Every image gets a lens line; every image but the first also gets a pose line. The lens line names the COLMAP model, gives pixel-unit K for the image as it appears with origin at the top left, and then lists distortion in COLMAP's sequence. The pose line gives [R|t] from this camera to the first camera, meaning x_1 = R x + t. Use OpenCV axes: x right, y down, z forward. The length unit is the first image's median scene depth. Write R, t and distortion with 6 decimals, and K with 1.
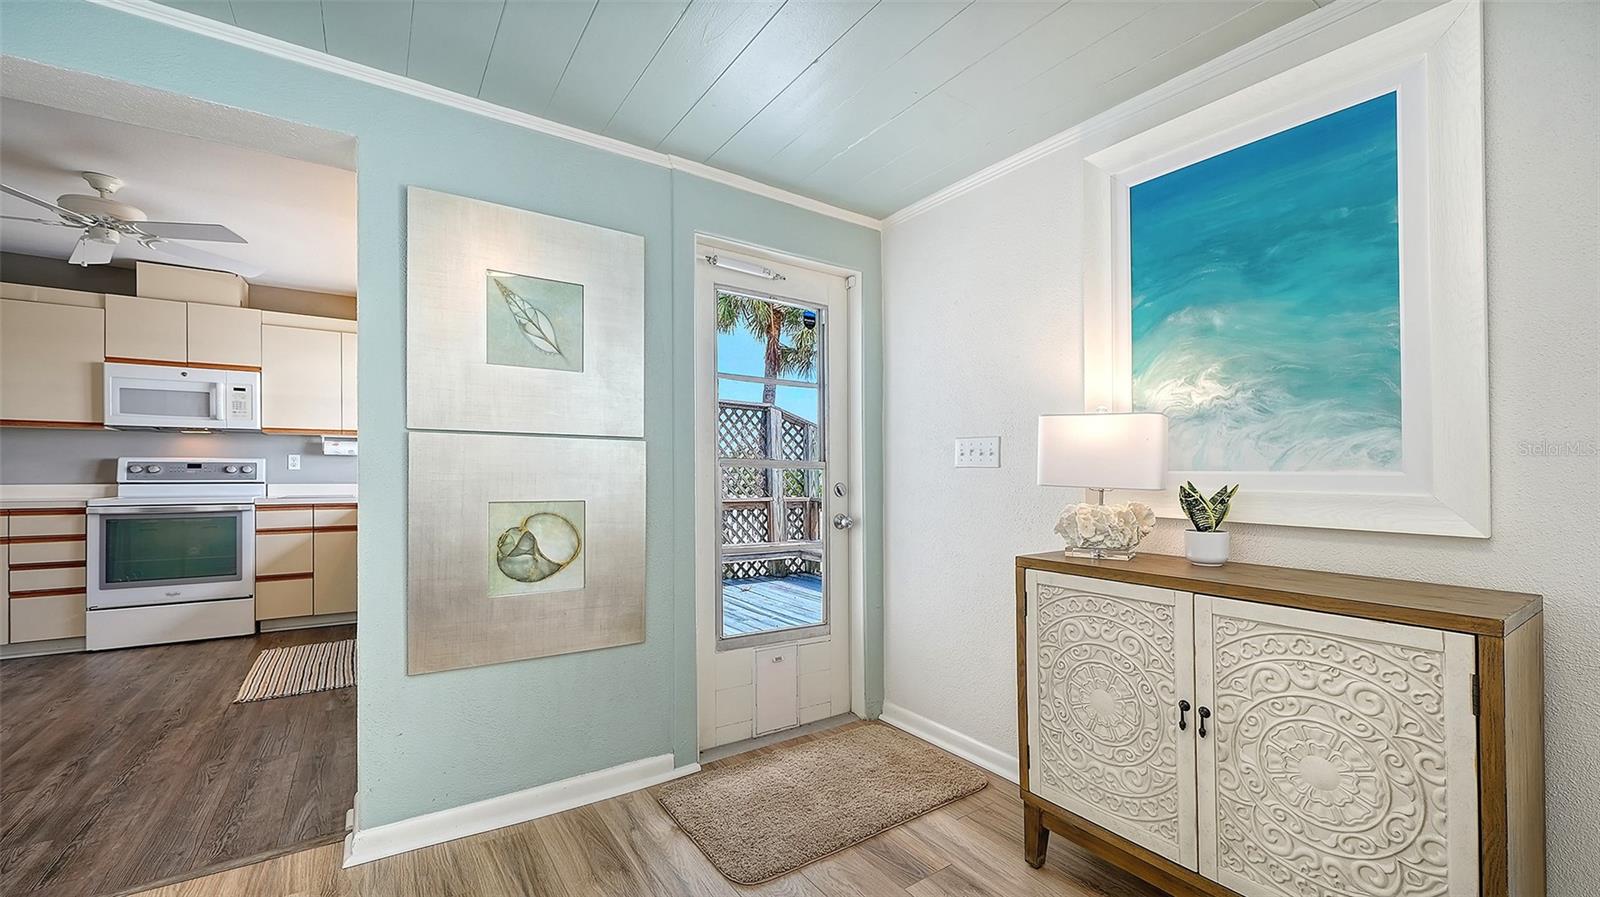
lens RADIAL K [[634.0, 0, 802.4], [0, 634.0, 475.9], [0, 0, 1]] dist [-0.003424, -0.000592]
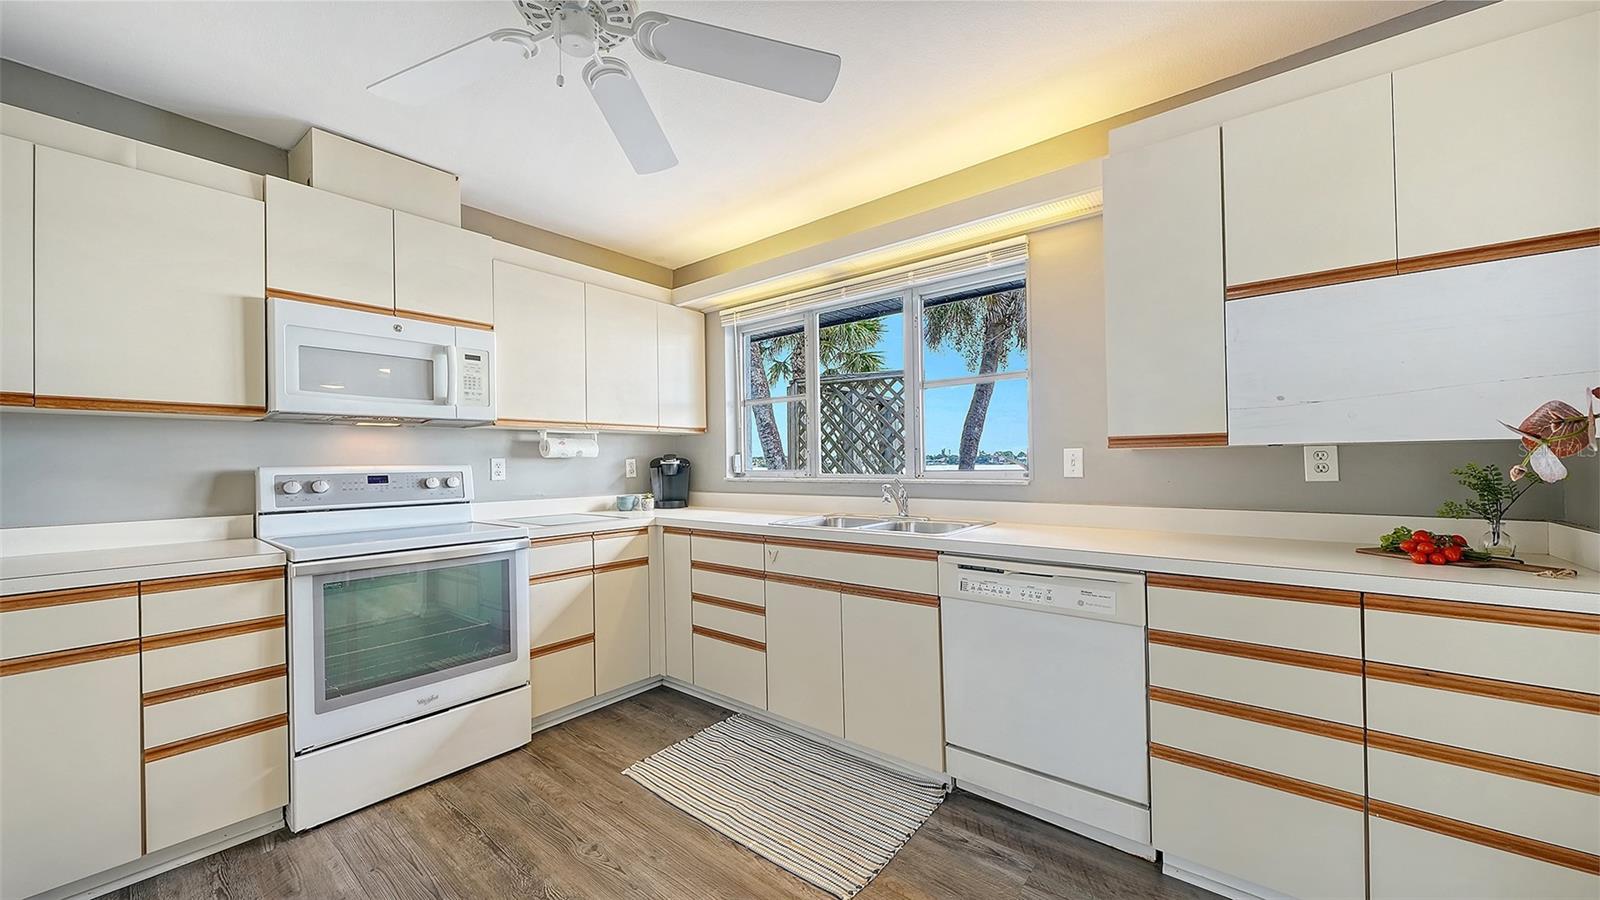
lens RADIAL K [[573.6, 0, 809.3], [0, 573.6, 464.7], [0, 0, 1]] dist [0.001777, 0.000076]
pose [[0.956375, -0.013534, 0.291829, -1.552623], [0.014361, 0.999897, -0.000693, -0.050321], [-0.291790, 0.004854, 0.956470, 0.732734]]
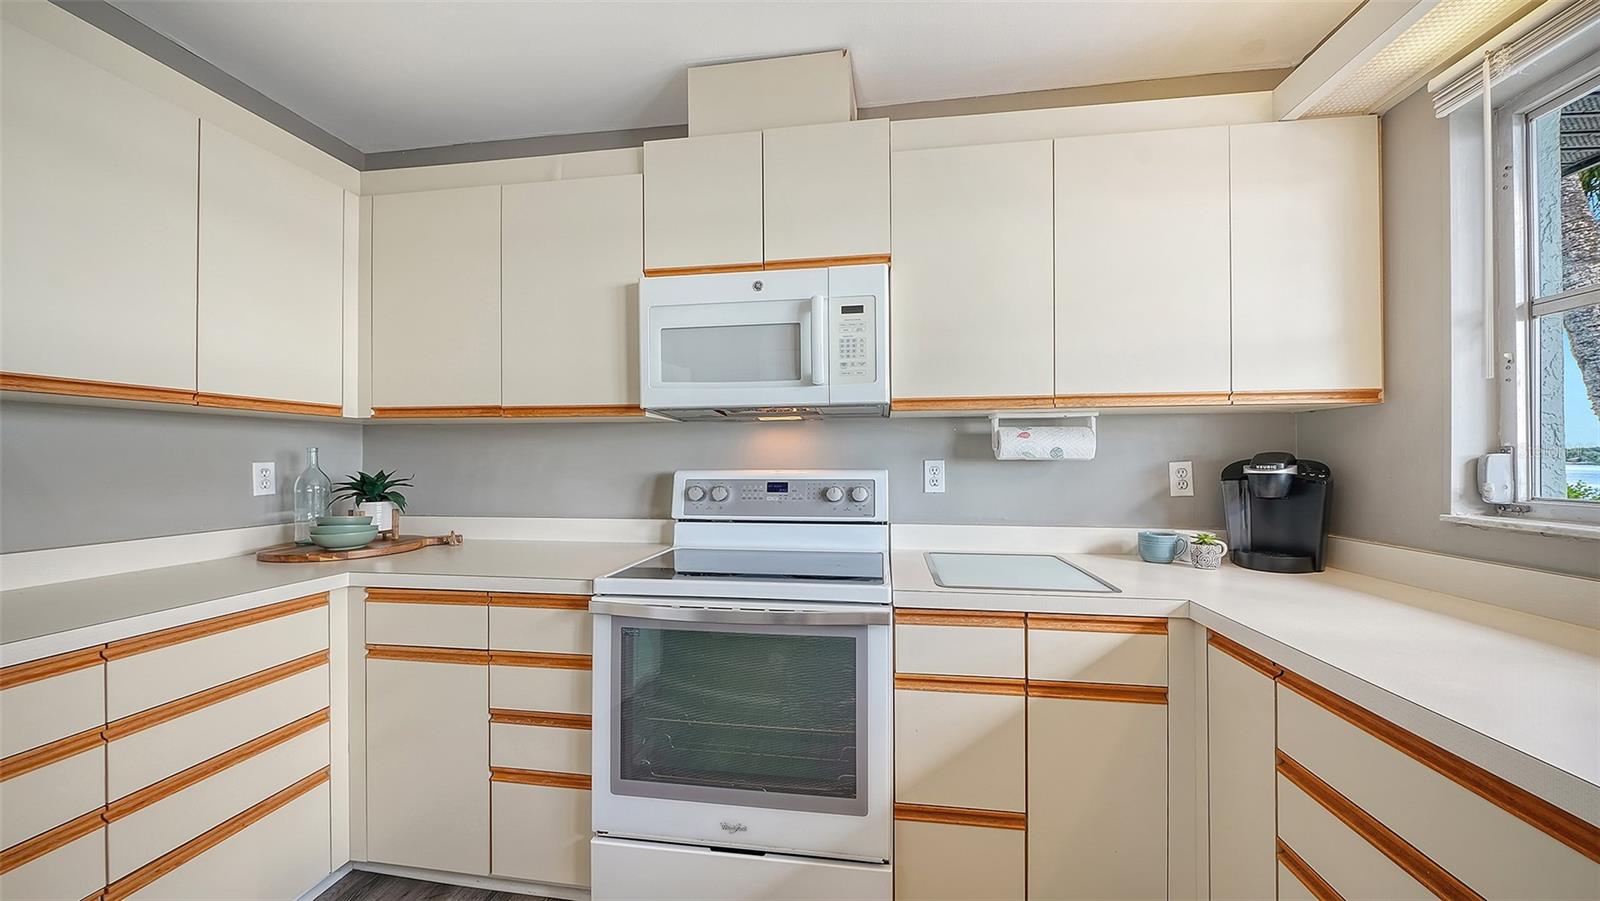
lens RADIAL K [[555.1, 0, 794.1], [0, 555.1, 460.2], [0, 0, 1]] dist [-0.011615, -0.000234]
pose [[0.725023, -0.000957, -0.688724, -1.402292], [-0.000193, 0.999999, -0.001592, -0.077060], [0.688724, 0.001287, 0.725022, 1.488298]]
